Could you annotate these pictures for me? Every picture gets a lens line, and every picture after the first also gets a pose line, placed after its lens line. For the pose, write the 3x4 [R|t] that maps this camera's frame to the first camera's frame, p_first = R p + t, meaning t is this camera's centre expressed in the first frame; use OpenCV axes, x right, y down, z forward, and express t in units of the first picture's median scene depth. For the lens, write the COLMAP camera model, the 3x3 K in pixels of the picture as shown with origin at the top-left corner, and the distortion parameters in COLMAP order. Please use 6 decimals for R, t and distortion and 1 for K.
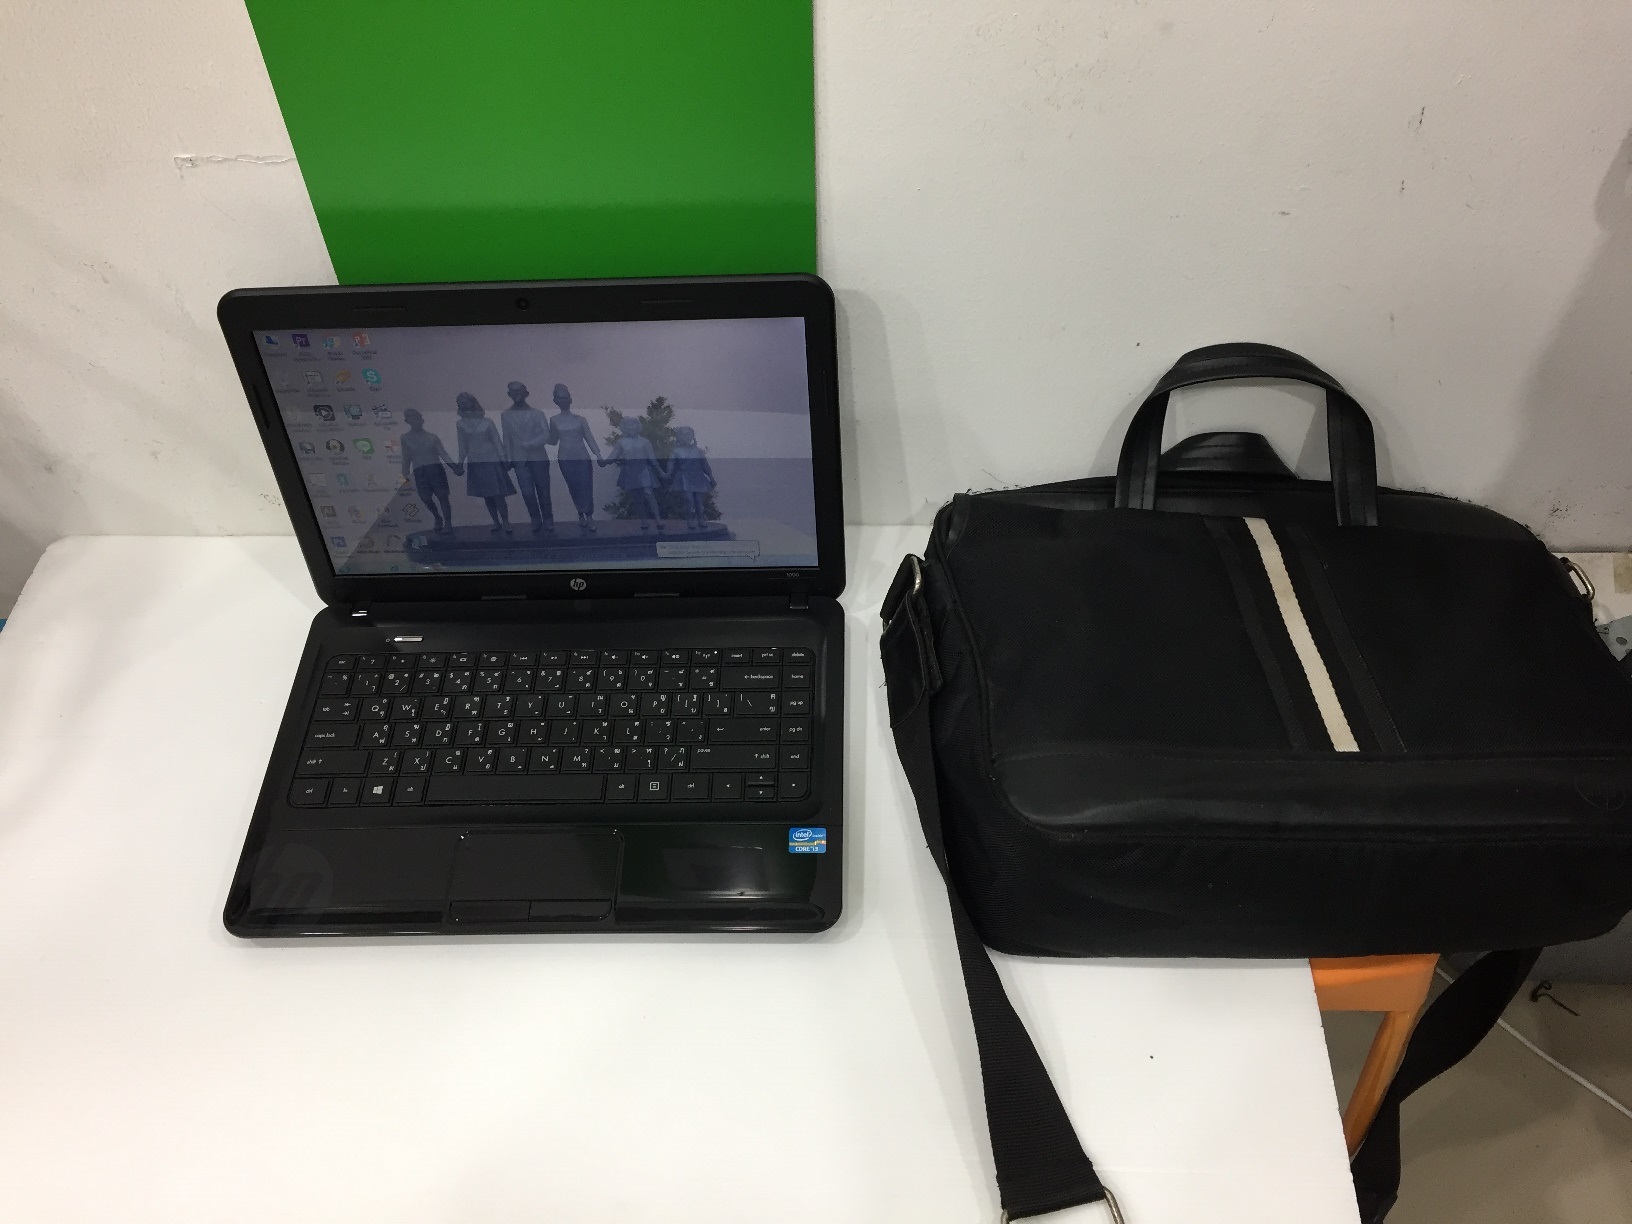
lens RADIAL K [[1398.3, 0, 814.1], [0, 1398.3, 617.7], [0, 0, 1]] dist [0.084916, -0.131364]
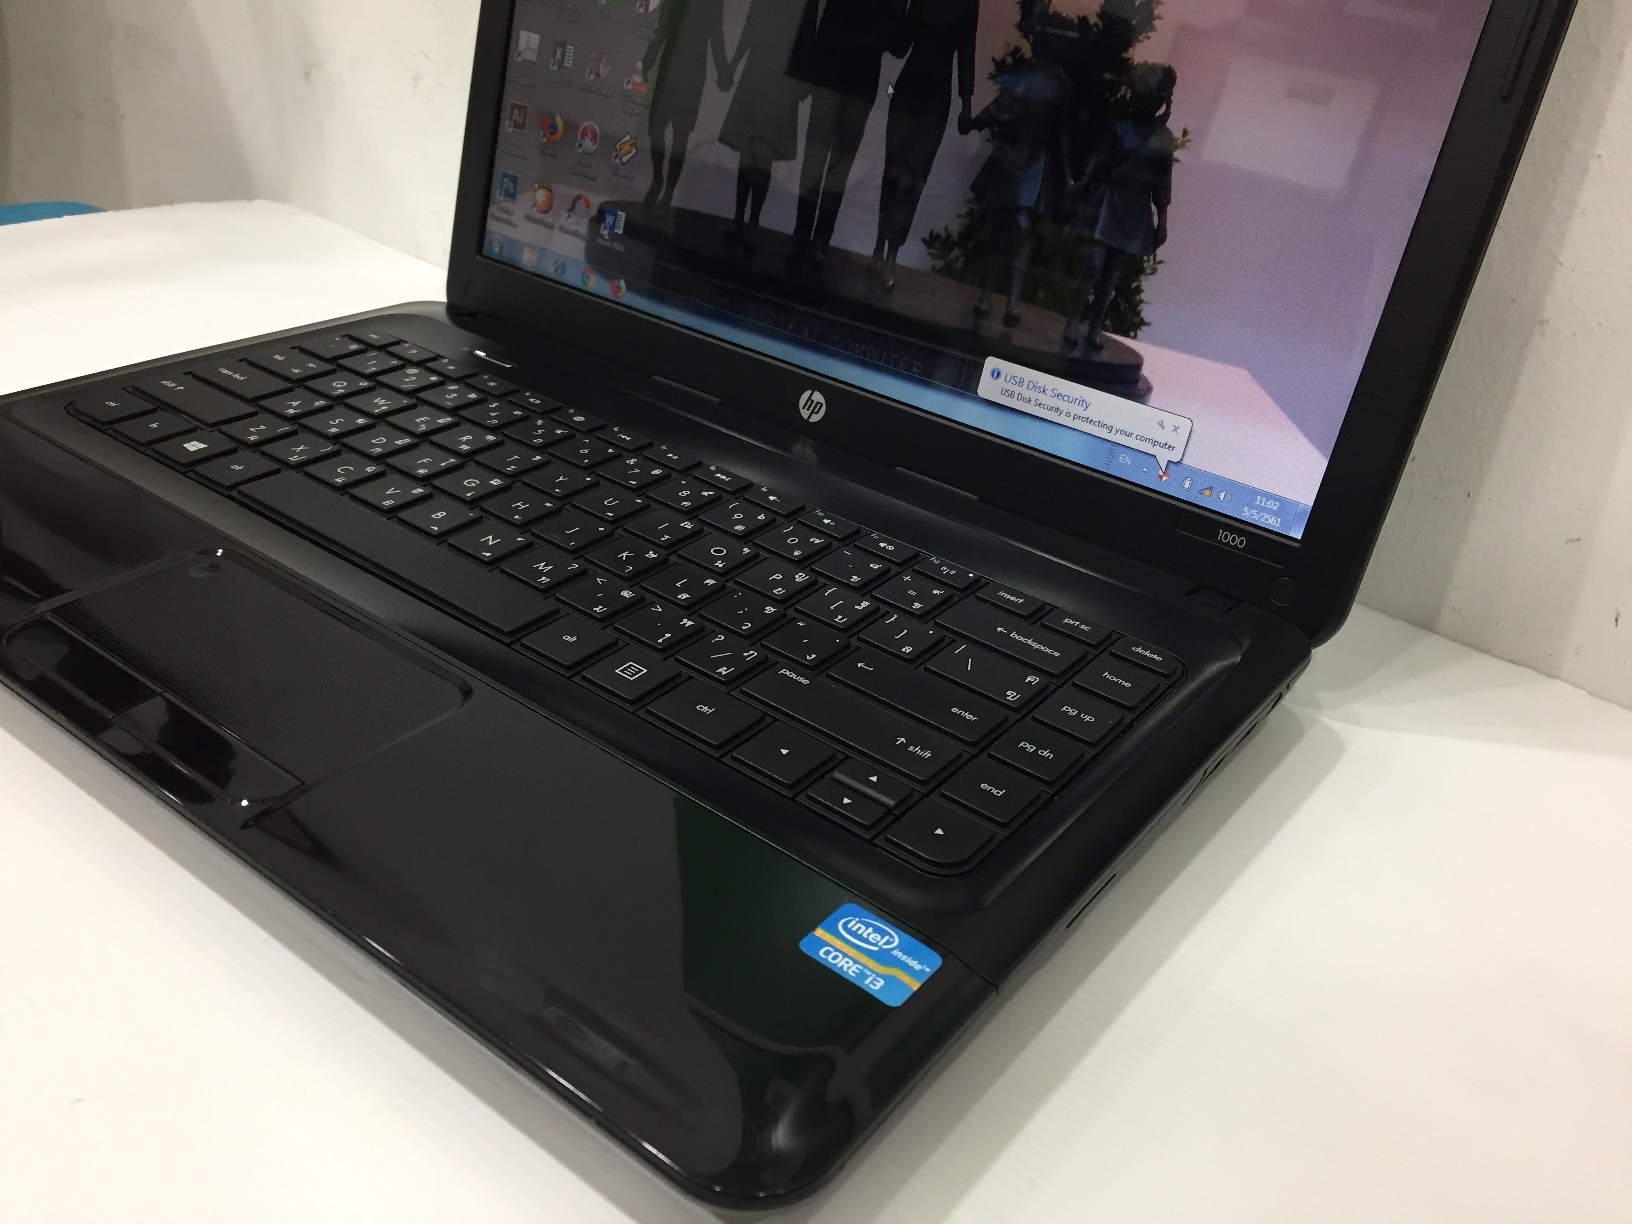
lens RADIAL K [[1398.3, 0, 814.1], [0, 1398.3, 617.7], [0, 0, 1]] dist [0.084916, -0.131364]
pose [[0.802703, 0.399970, -0.442371, 0.082169], [-0.540764, 0.800926, -0.257085, 0.168237], [0.251480, 0.445581, 0.859195, 0.638687]]
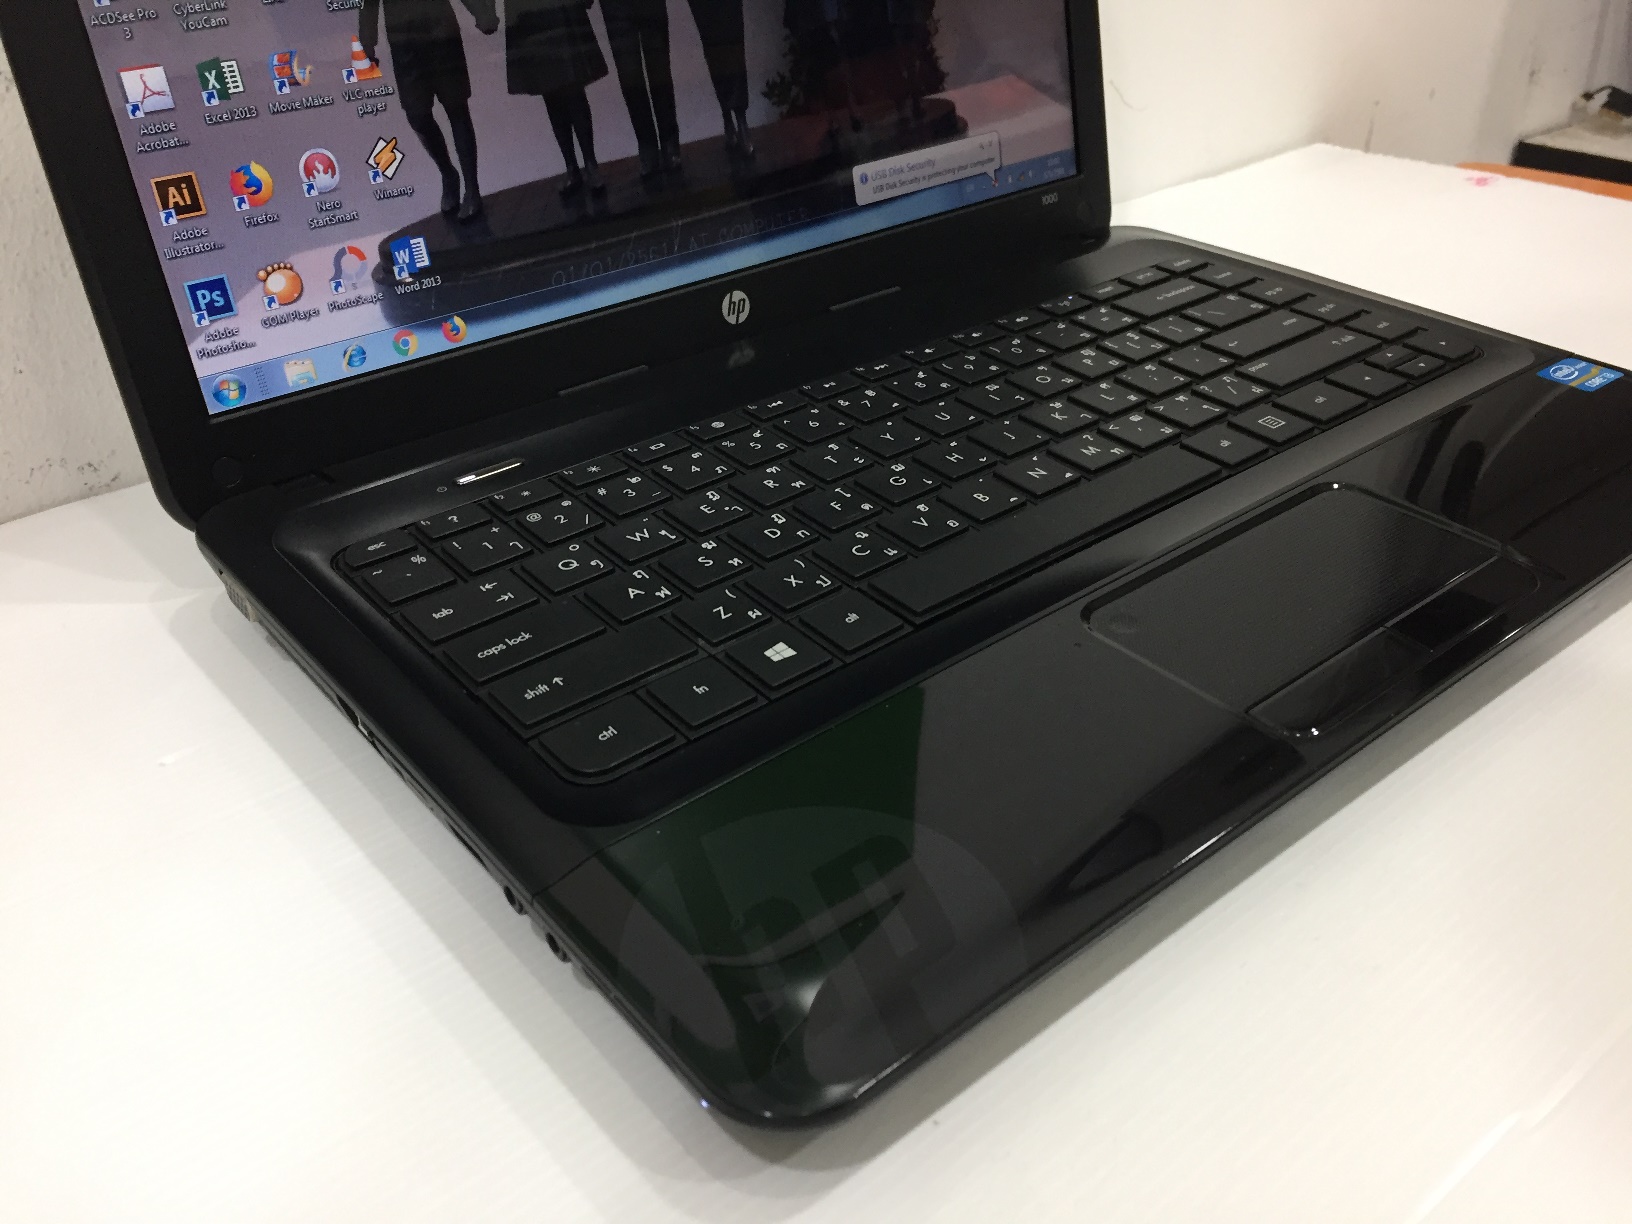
lens RADIAL K [[1398.3, 0, 814.1], [0, 1398.3, 617.7], [0, 0, 1]] dist [0.084916, -0.131364]
pose [[0.762255, -0.318686, 0.563388, -0.466980], [0.494377, 0.848465, -0.188941, 0.174226], [-0.417802, 0.422547, 0.804298, 0.681938]]
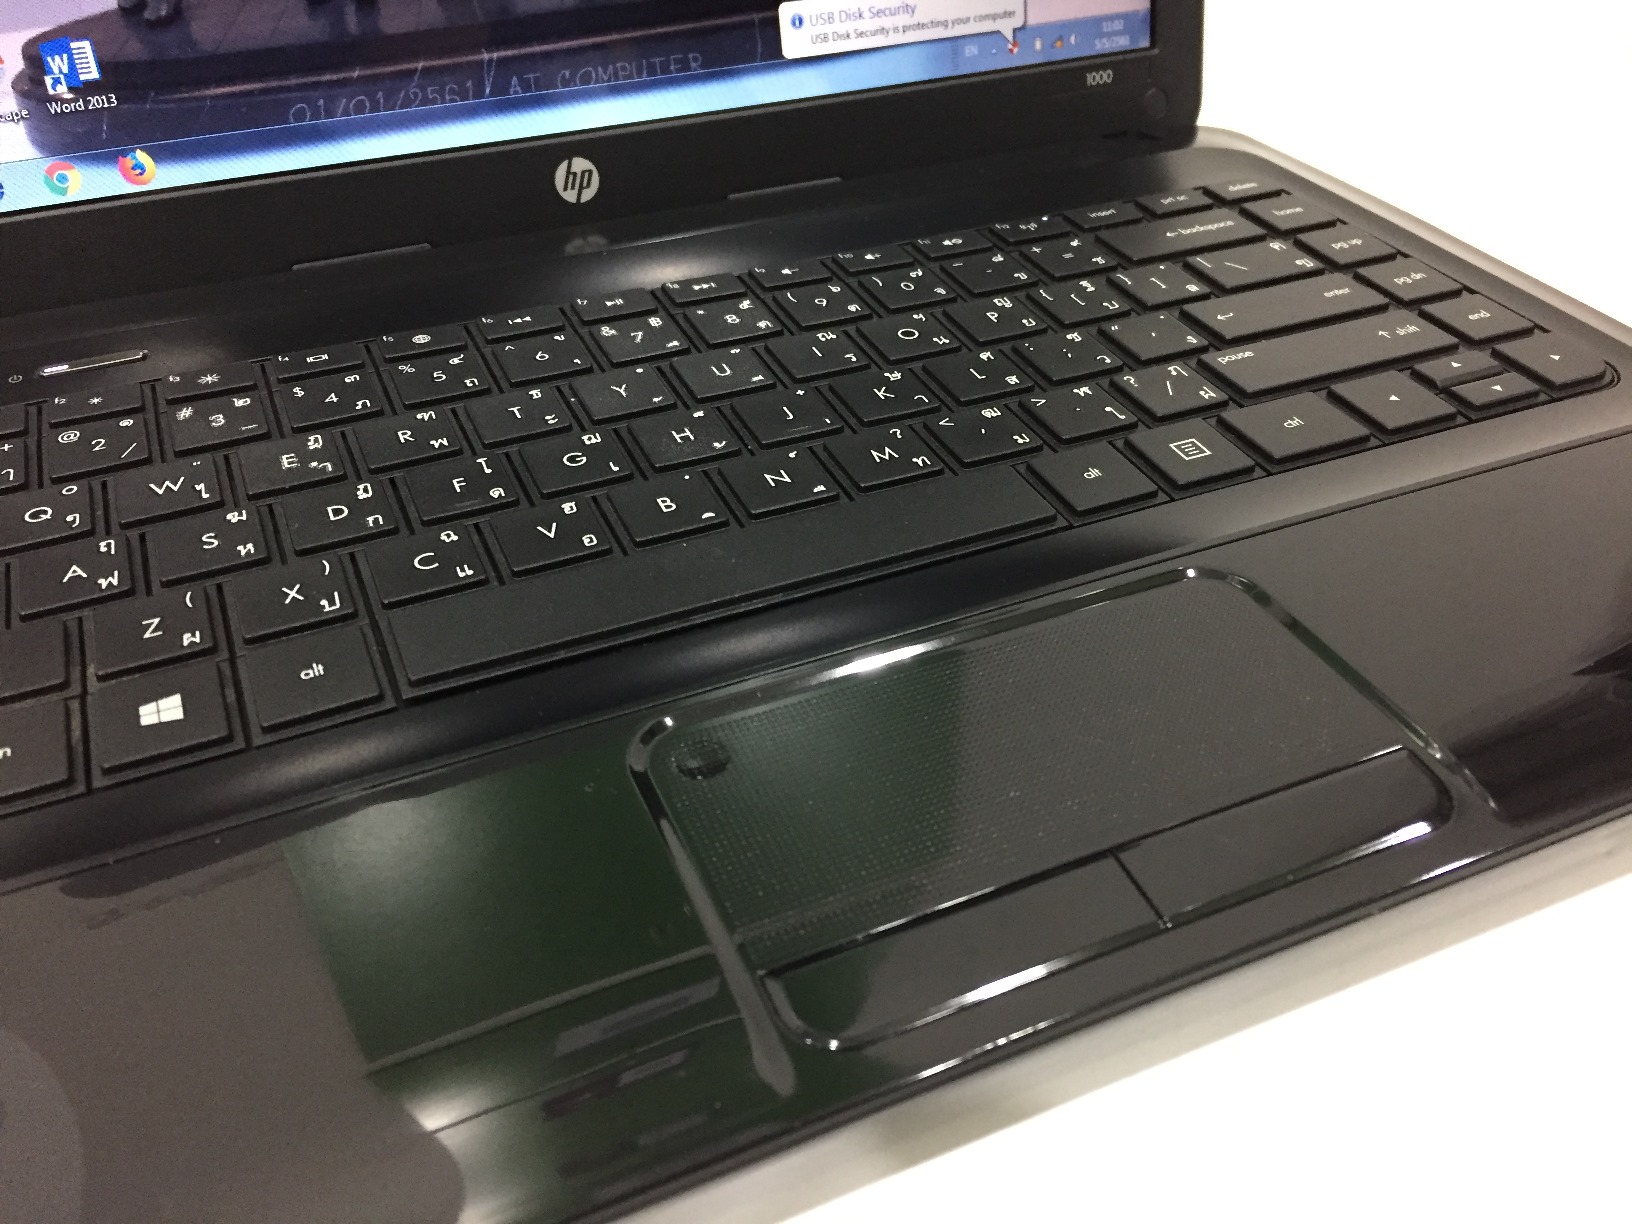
lens RADIAL K [[1418.1, 0, 816.0], [0, 1418.1, 612.0], [0, 0, 1]] dist [0.083248, -0.132758]
pose [[0.906367, -0.216870, 0.362583, -0.279266], [0.305147, 0.929584, -0.206784, 0.176962], [-0.292207, 0.298063, 0.908721, 0.718575]]
